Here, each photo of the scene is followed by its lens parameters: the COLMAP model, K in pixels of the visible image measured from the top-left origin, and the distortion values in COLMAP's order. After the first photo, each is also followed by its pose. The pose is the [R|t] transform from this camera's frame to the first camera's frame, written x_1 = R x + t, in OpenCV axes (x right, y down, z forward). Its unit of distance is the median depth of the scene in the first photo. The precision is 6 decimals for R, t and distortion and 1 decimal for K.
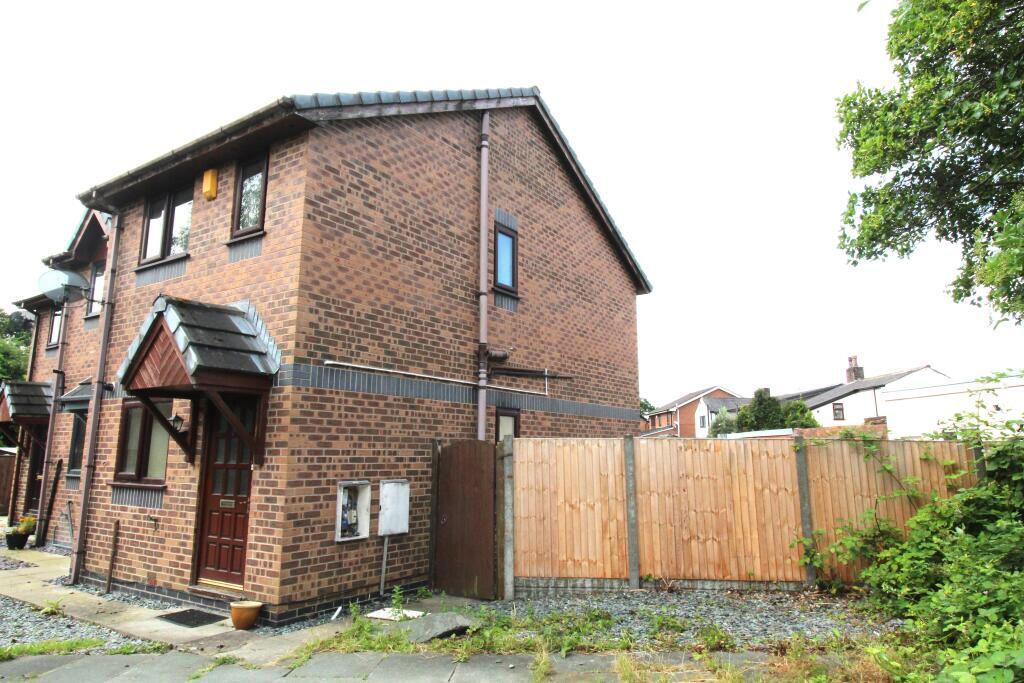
lens RADIAL K [[656.5, 0, 512.0], [0, 656.5, 341.5], [0, 0, 1]] dist [0.009183, 0.001307]
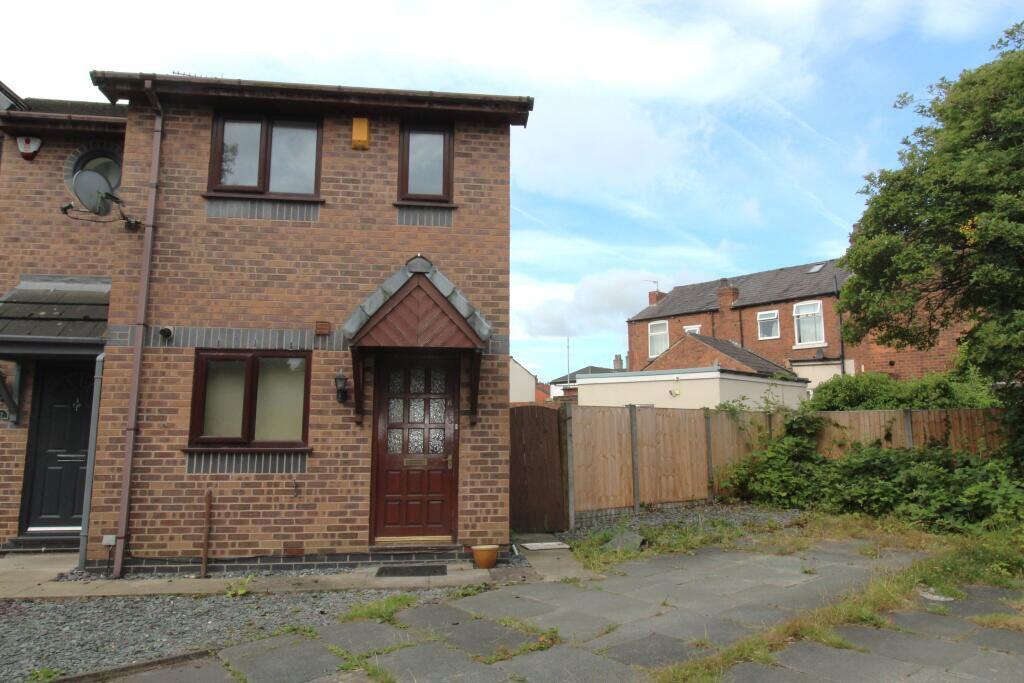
lens RADIAL K [[656.5, 0, 512.0], [0, 656.5, 341.5], [0, 0, 1]] dist [0.009183, 0.001307]
pose [[0.750430, 0.084134, 0.655573, -0.973875], [-0.109262, 0.994010, -0.002497, 0.042570], [-0.651857, -0.069755, 0.755127, 0.130505]]
